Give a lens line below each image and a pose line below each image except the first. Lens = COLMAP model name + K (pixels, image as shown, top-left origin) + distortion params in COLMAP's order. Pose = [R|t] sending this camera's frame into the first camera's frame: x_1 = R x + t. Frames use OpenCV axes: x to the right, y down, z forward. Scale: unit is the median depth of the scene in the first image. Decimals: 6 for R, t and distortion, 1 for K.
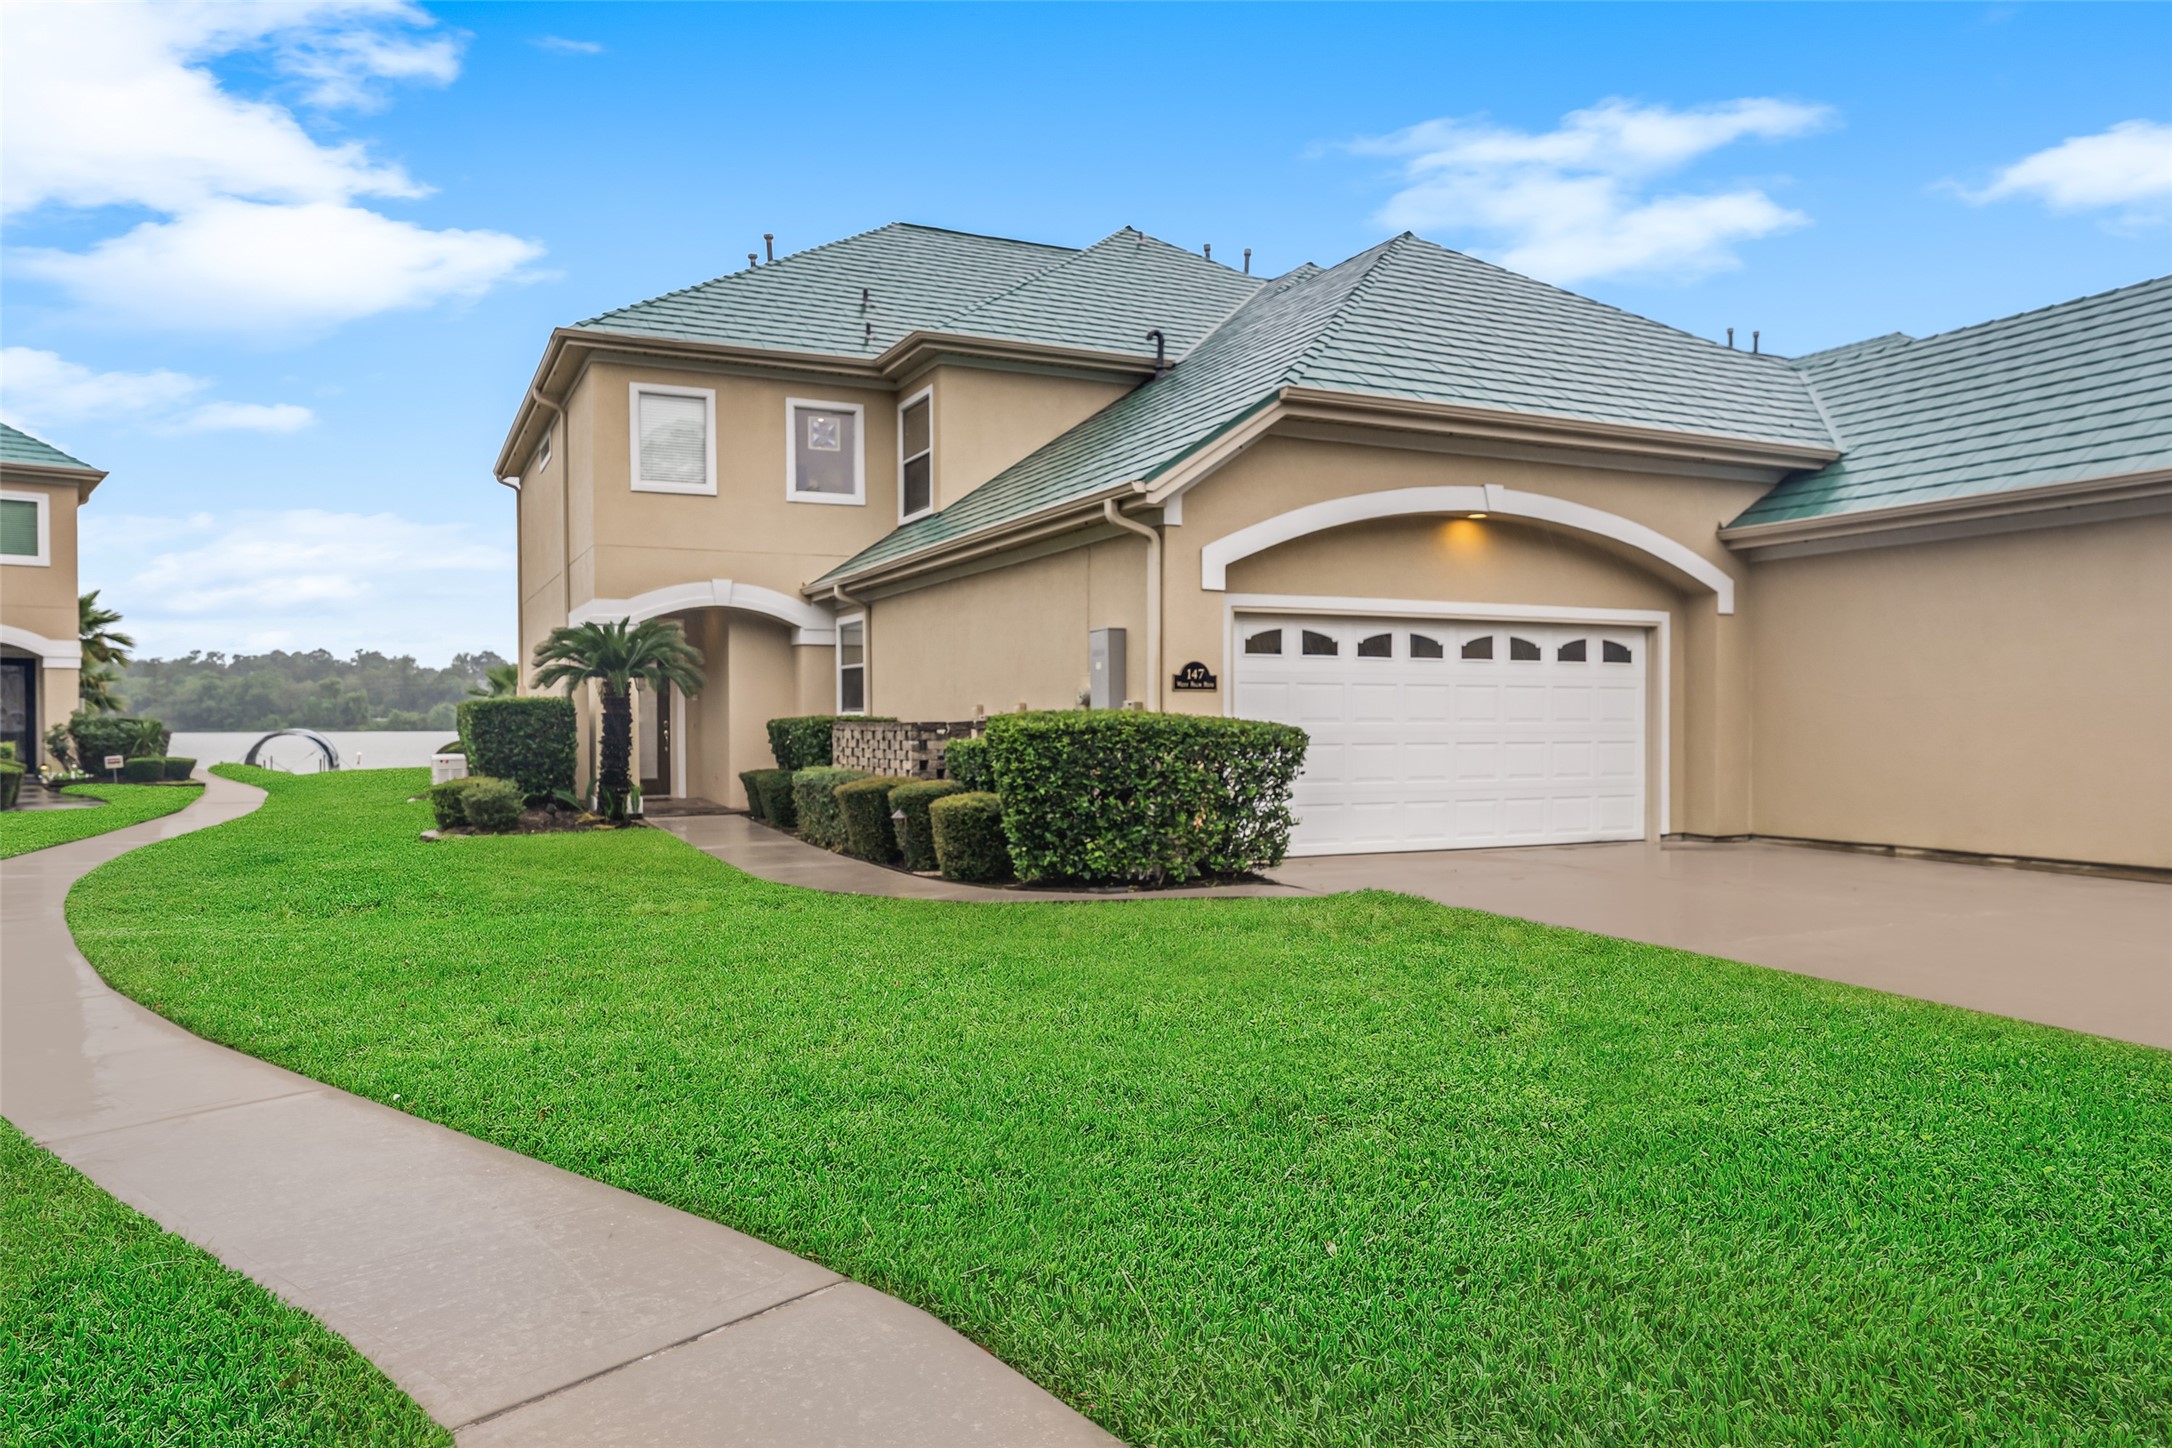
lens RADIAL K [[1468.8, 0, 1063.3], [0, 1468.8, 715.7], [0, 0, 1]] dist [-0.010757, 0.002167]
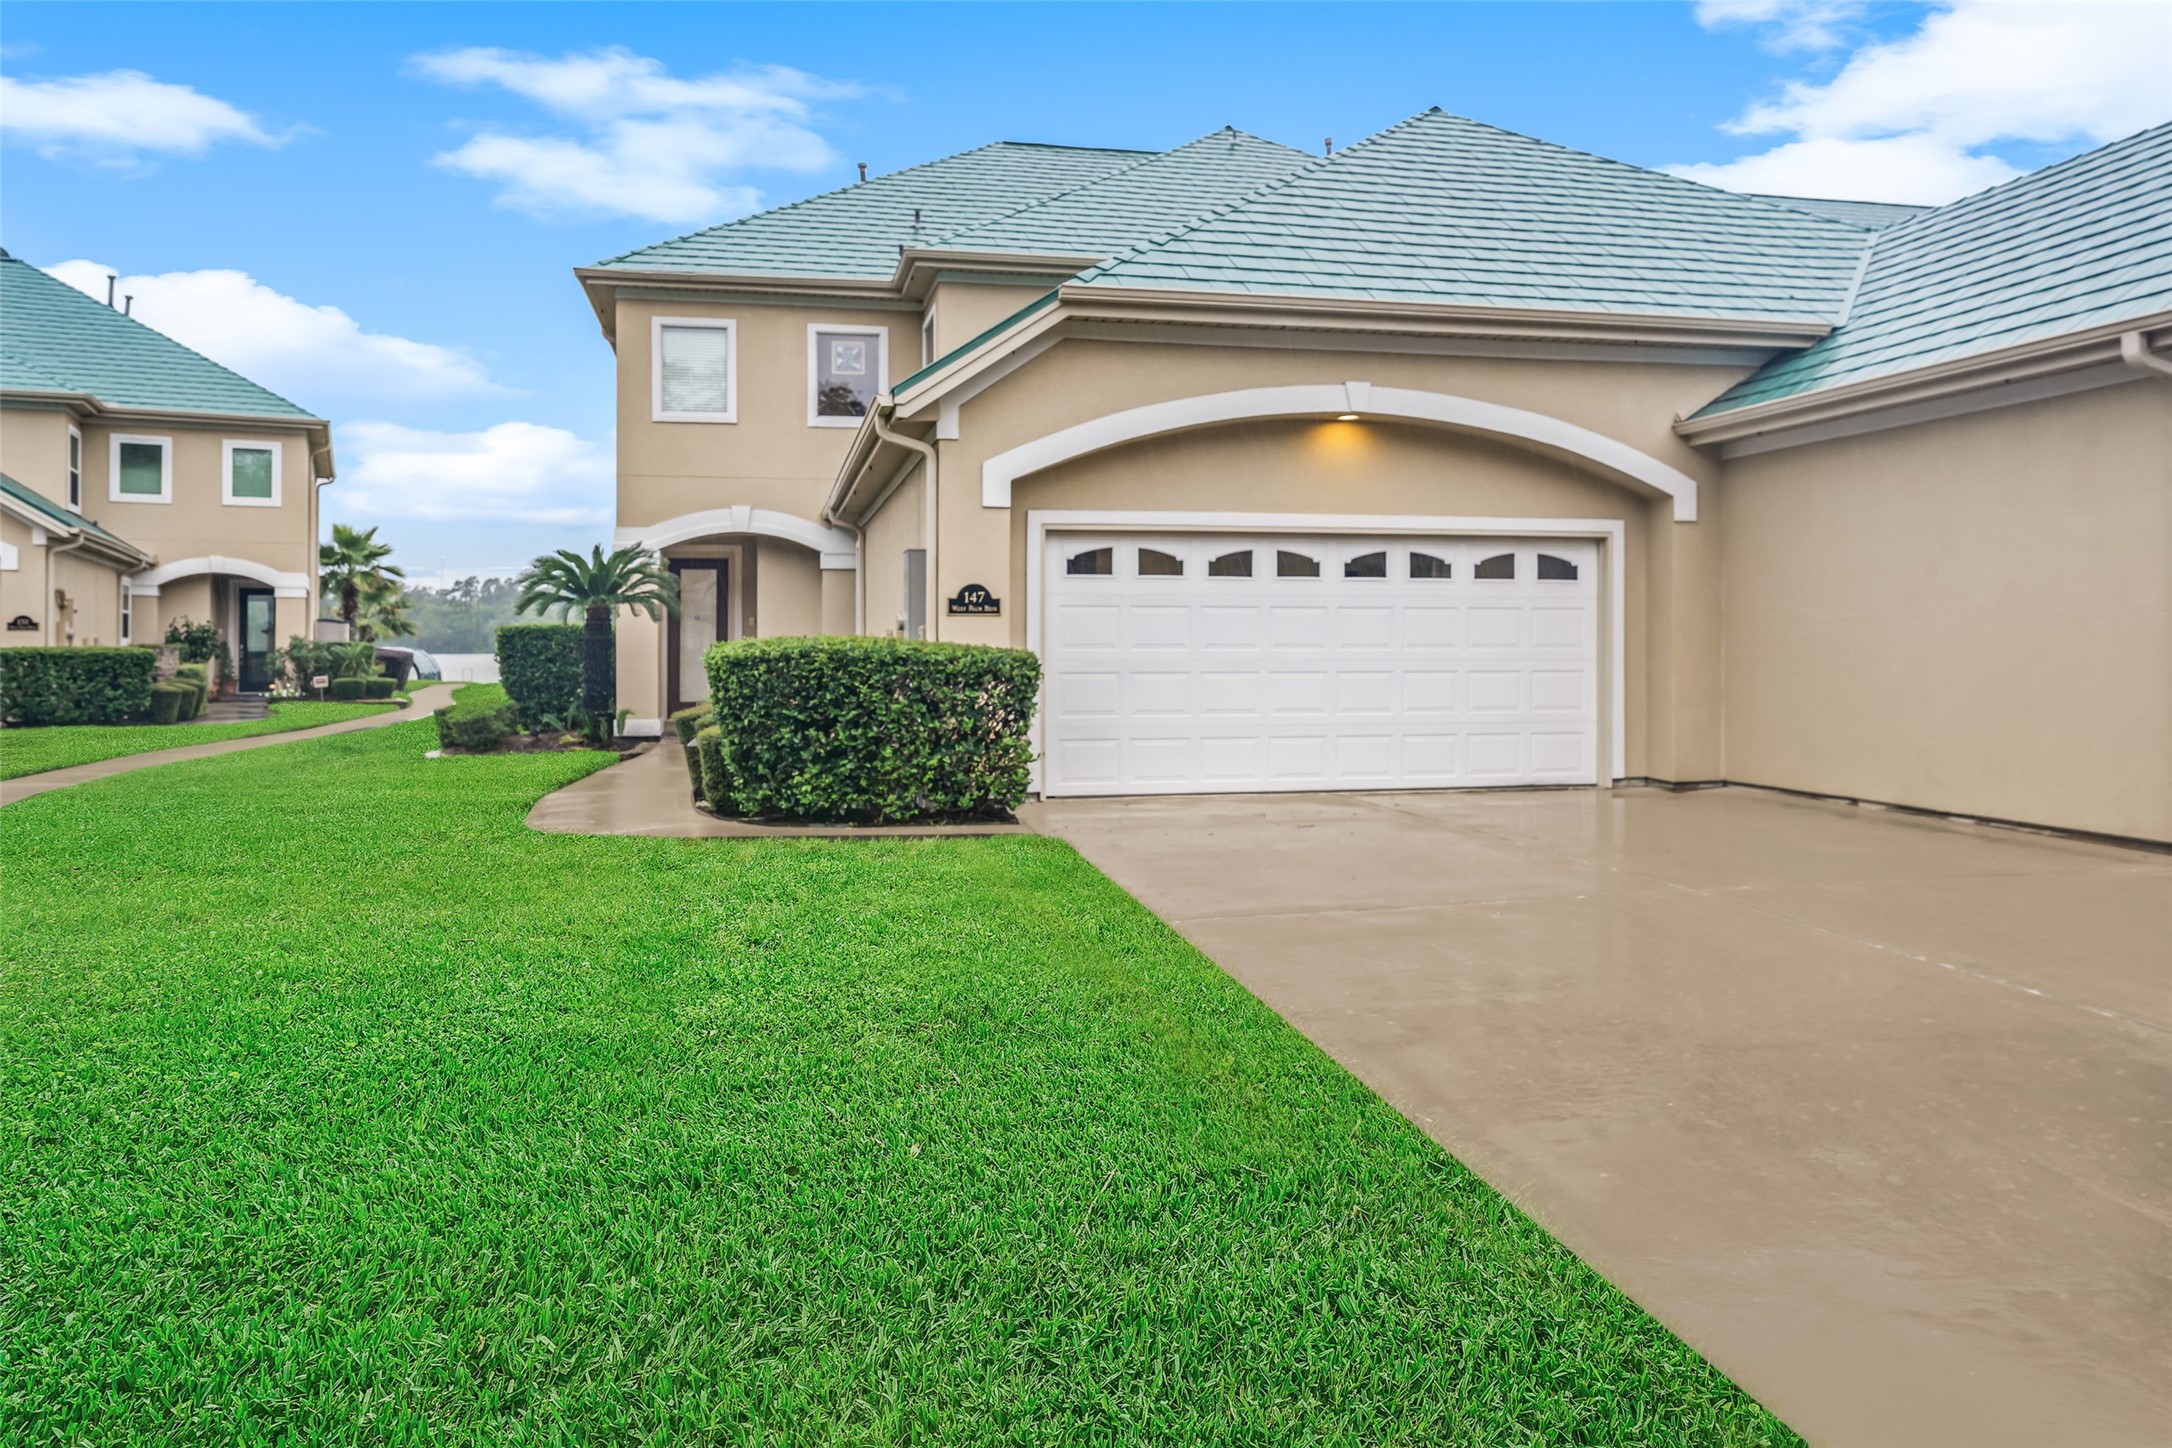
lens RADIAL K [[1468.8, 0, 1048.0], [0, 1468.8, 643.3], [0, 0, 1]] dist [-0.010757, 0.002167]
pose [[0.972803, -0.000124, -0.231634, 0.284026], [0.001038, 0.999992, 0.003824, -0.002055], [0.231632, -0.003961, 0.972795, 0.081916]]
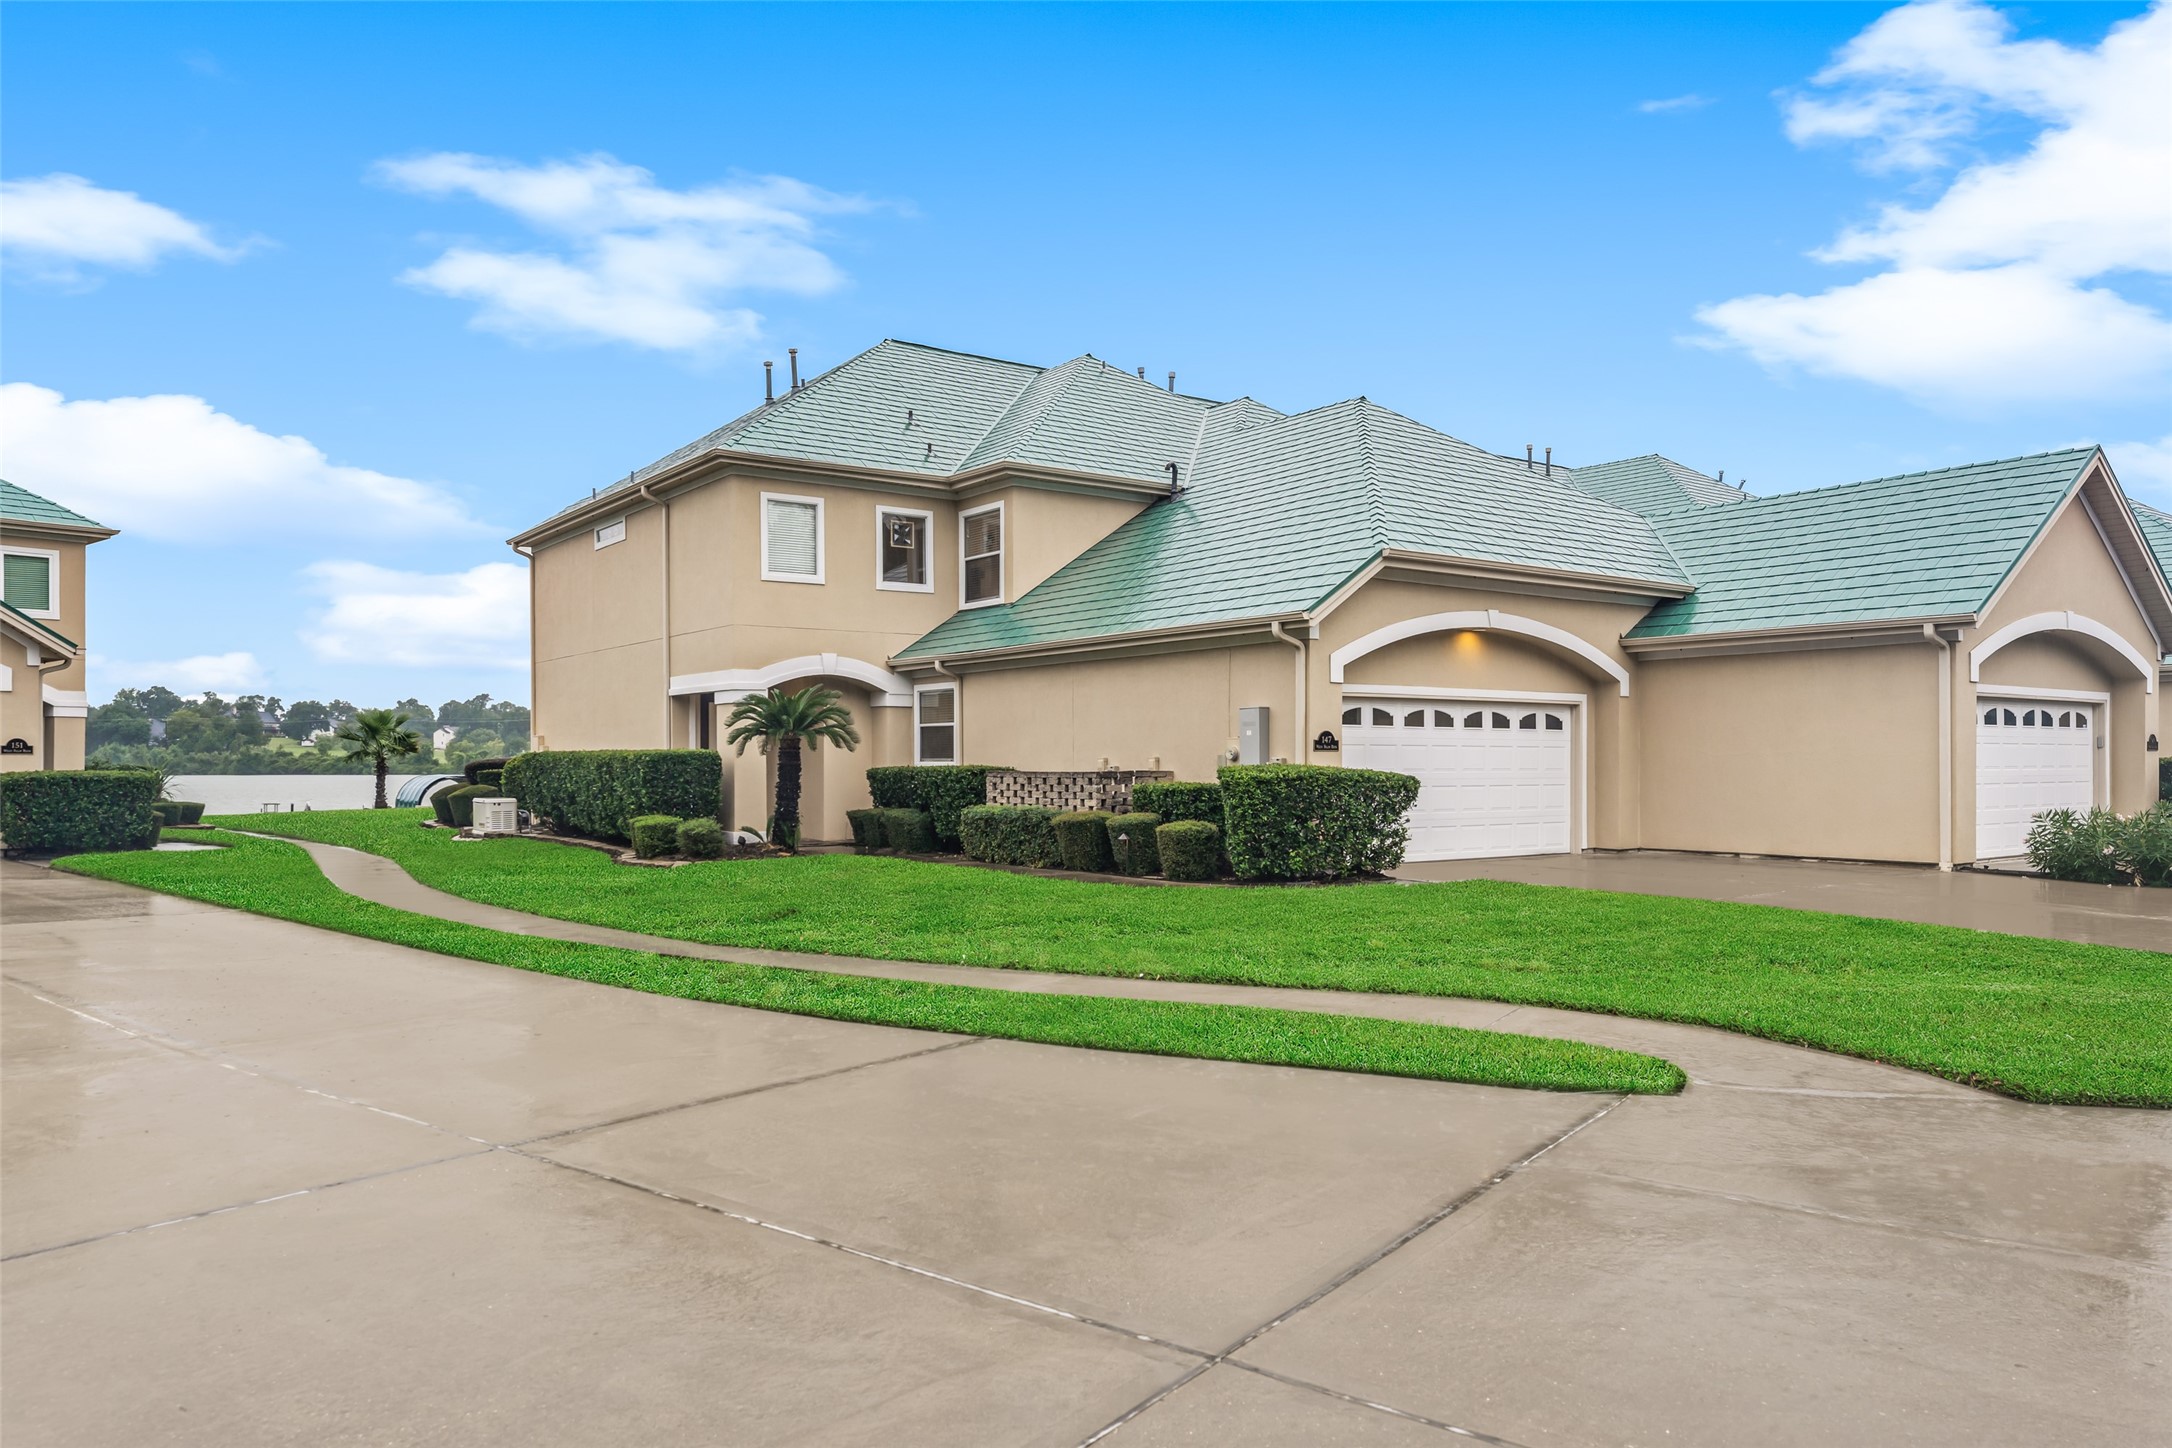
lens RADIAL K [[1468.8, 0, 1081.9], [0, 1468.8, 745.6], [0, 0, 1]] dist [-0.010757, 0.002167]
pose [[0.982538, 0.002204, 0.186048, -0.344606], [-0.000692, 0.999966, -0.008191, -0.008200], [-0.186060, 0.007920, 0.982507, -0.327568]]
